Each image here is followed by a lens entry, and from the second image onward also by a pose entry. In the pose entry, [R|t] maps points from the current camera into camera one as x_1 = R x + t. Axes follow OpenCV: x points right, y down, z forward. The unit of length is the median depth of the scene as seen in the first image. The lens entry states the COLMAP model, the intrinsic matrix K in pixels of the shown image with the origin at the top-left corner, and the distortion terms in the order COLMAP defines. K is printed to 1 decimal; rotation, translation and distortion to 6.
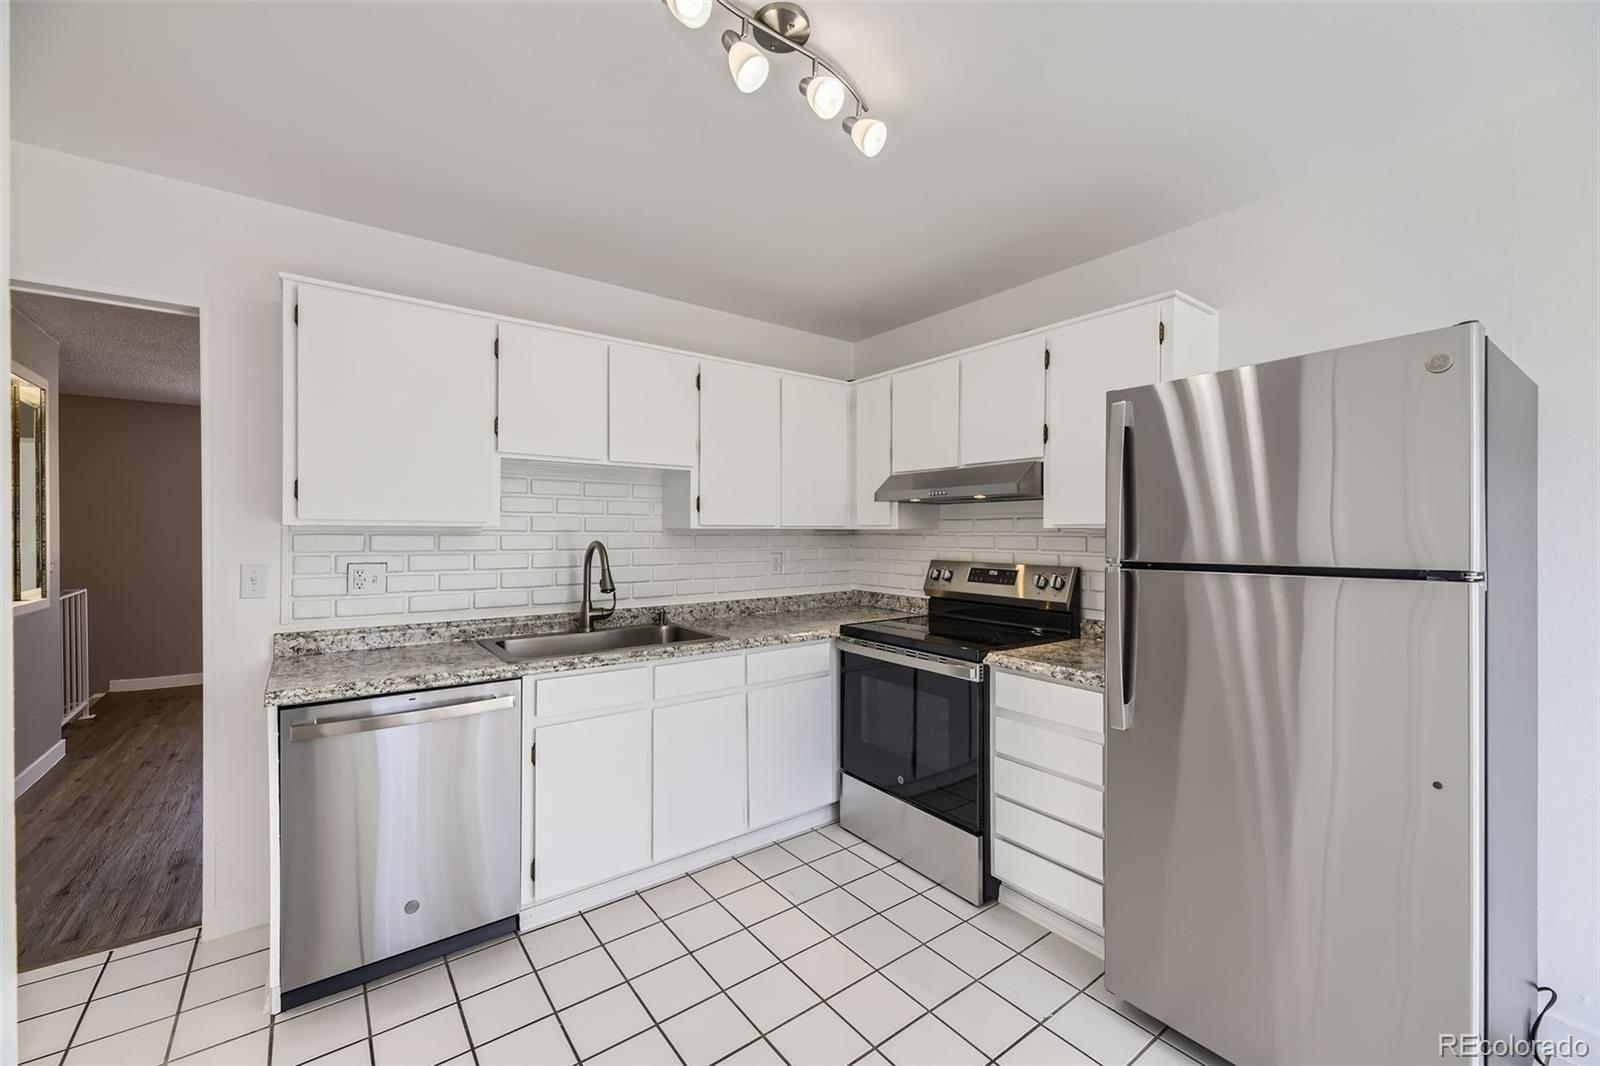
lens RADIAL K [[645.4, 0, 802.8], [0, 645.4, 534.9], [0, 0, 1]] dist [0.018038, -0.006016]
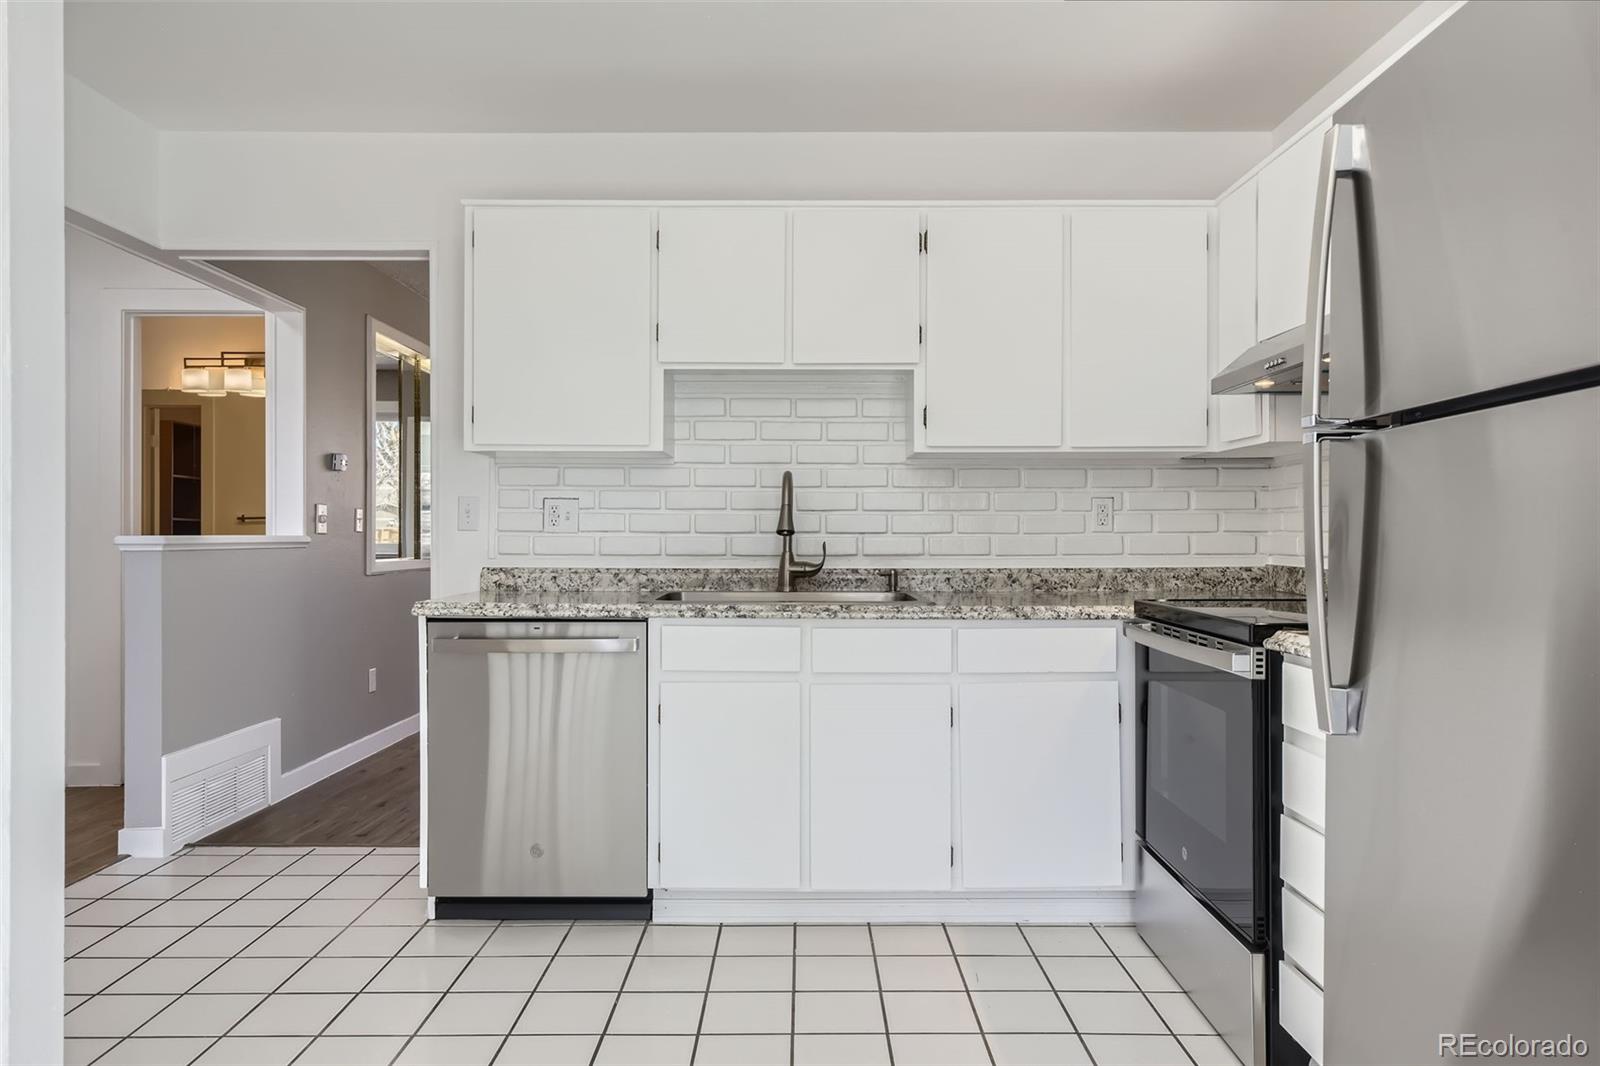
lens RADIAL K [[1031.1, 0, 790.0], [0, 1031.1, 533.9], [0, 0, 1]] dist [0.007647, 0.006713]
pose [[0.793732, -0.002200, -0.608264, 0.442854], [-0.001344, 0.999985, -0.005371, 0.093712], [0.608266, 0.005080, 0.793717, 0.033209]]
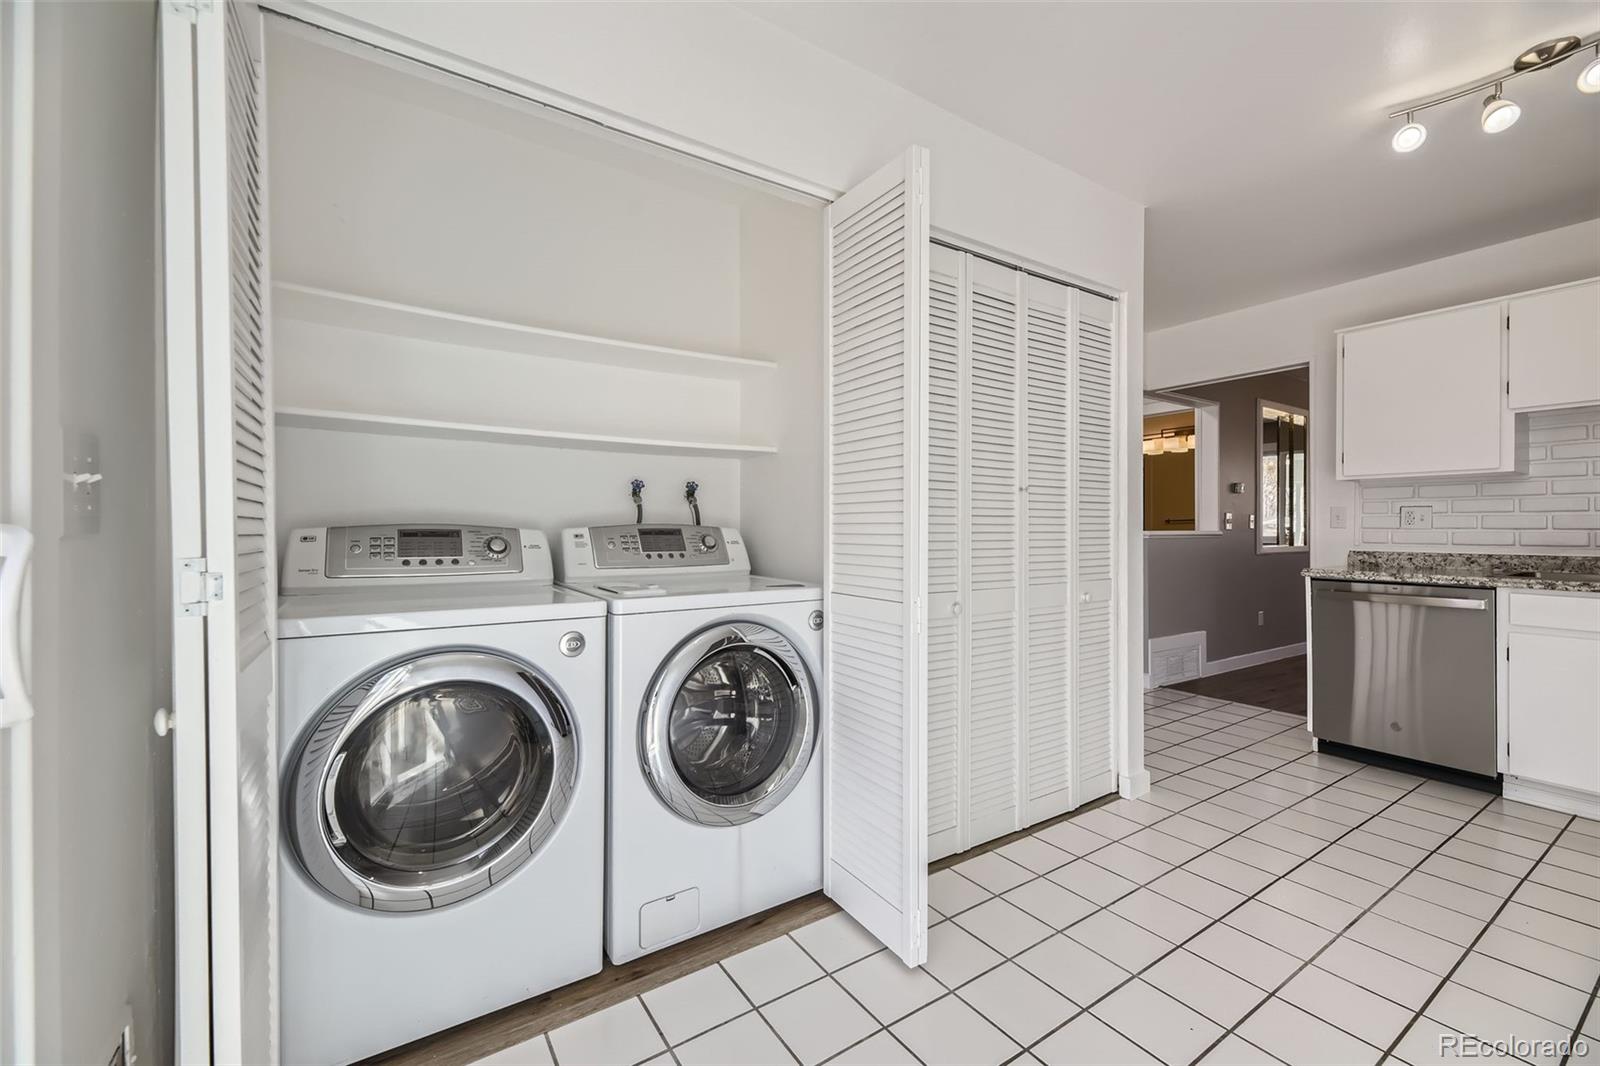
lens RADIAL K [[645.4, 0, 793.3], [0, 645.4, 527.2], [0, 0, 1]] dist [0.018038, -0.006016]
pose [[-0.067284, -0.006104, -0.997715, 0.752496], [-0.005100, 0.999970, -0.005774, 0.095101], [0.997721, 0.004699, -0.067313, -0.217612]]
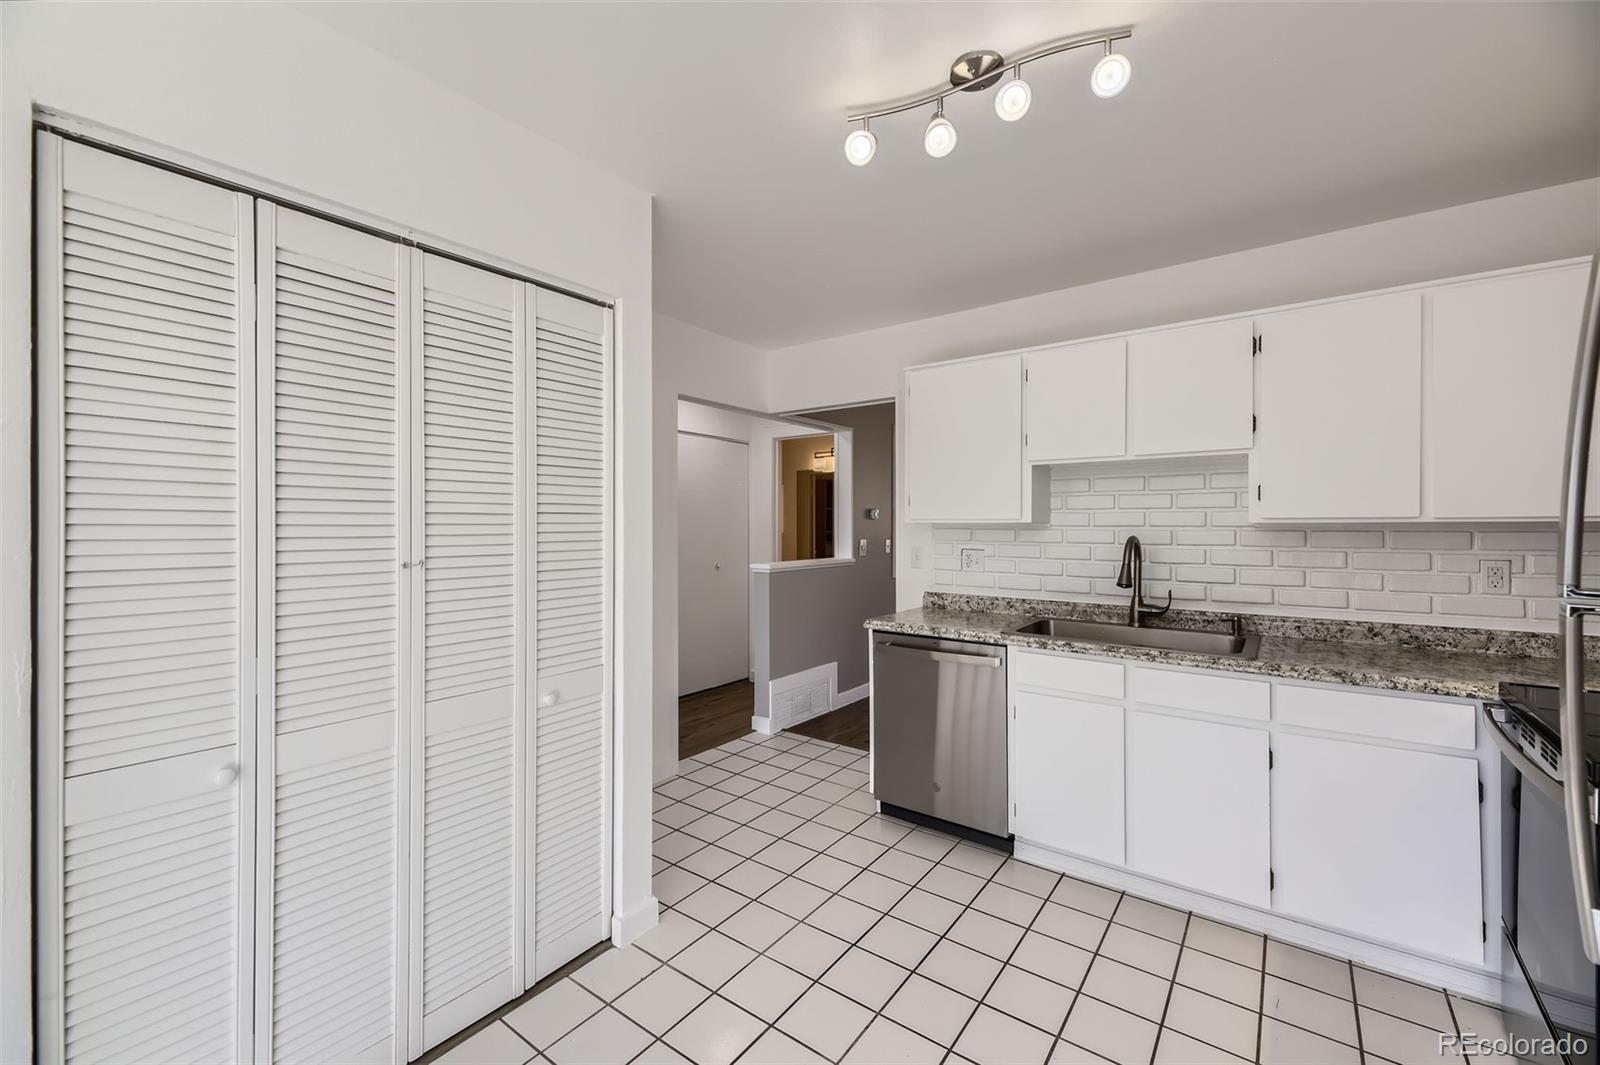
lens RADIAL K [[645.4, 0, 793.8], [0, 645.4, 524.2], [0, 0, 1]] dist [0.018038, -0.006016]
pose [[0.274967, -0.003872, -0.961446, 0.522112], [-0.002819, 0.999984, -0.004833, -0.002732], [0.961449, 0.004039, 0.274952, 0.226899]]
